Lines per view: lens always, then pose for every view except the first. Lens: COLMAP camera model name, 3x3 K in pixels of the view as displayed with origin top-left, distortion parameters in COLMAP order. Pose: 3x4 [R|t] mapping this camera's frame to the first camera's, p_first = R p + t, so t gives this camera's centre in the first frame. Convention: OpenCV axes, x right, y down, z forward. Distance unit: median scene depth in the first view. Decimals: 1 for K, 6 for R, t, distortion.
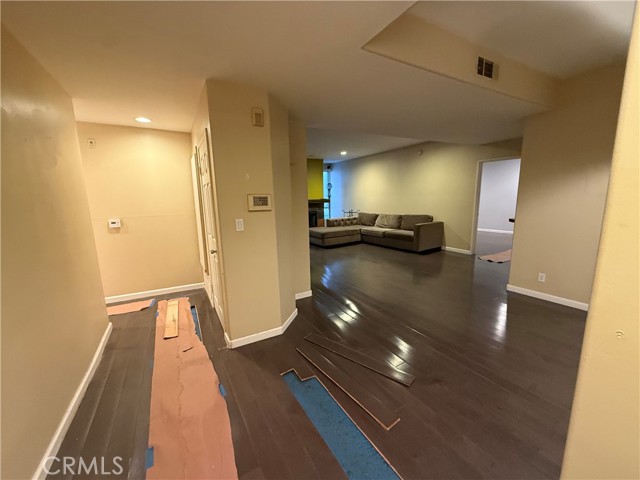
lens RADIAL K [[254.3, 0, 319.2], [0, 254.3, 239.1], [0, 0, 1]] dist [-0.000479, -0.000116]
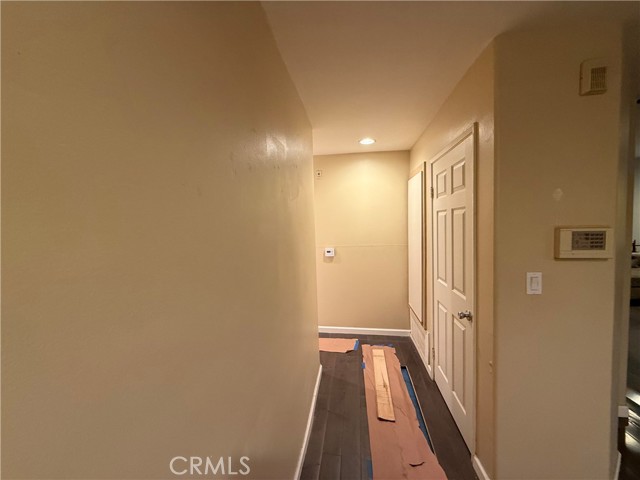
lens RADIAL K [[254.3, 0, 319.2], [0, 254.3, 239.1], [0, 0, 1]] dist [-0.000479, -0.000116]
pose [[0.787483, 0.034339, -0.615380, -0.226719], [-0.086567, 0.994712, -0.055271, -0.052927], [0.610227, 0.096796, 0.786291, 0.192568]]
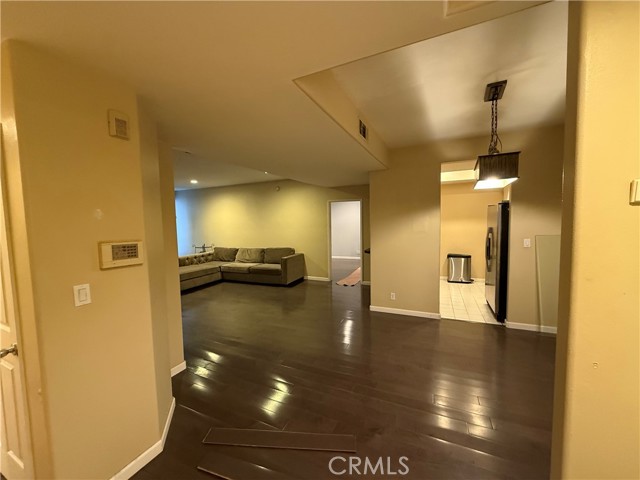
lens RADIAL K [[254.3, 0, 319.2], [0, 254.3, 239.1], [0, 0, 1]] dist [-0.000479, -0.000116]
pose [[0.817882, -0.028969, 0.574657, -0.132408], [0.094282, 0.991980, -0.084180, -0.054466], [-0.567609, 0.123029, 0.814054, 0.136002]]
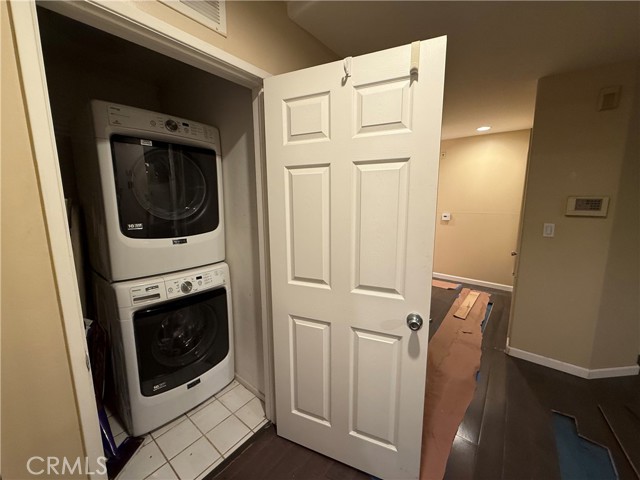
lens RADIAL K [[254.3, 0, 319.2], [0, 254.3, 239.1], [0, 0, 1]] dist [-0.000479, -0.000116]
pose [[0.361640, 0.165353, -0.917537, 0.146282], [-0.152316, 0.981403, 0.116828, -0.004235], [0.919791, 0.097506, 0.380101, -0.052649]]
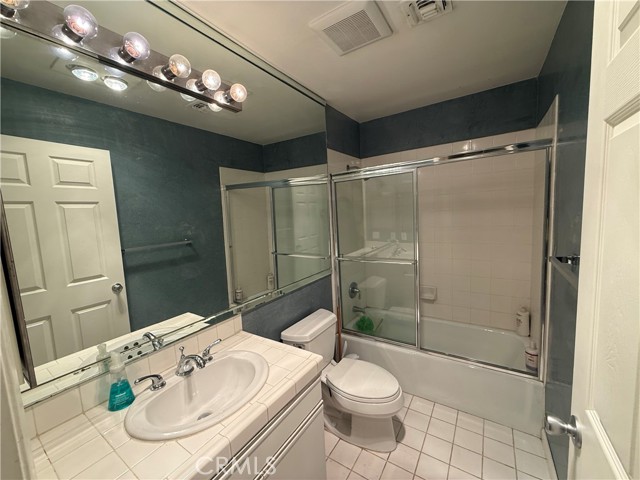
lens RADIAL K [[254.3, 0, 319.2], [0, 254.3, 239.1], [0, 0, 1]] dist [-0.000479, -0.000116]
pose [[0.965149, 0.007336, -0.261598, 1.160860], [-0.021518, 0.998447, -0.051390, 0.064564], [0.260815, 0.055228, 0.963808, -0.625353]]
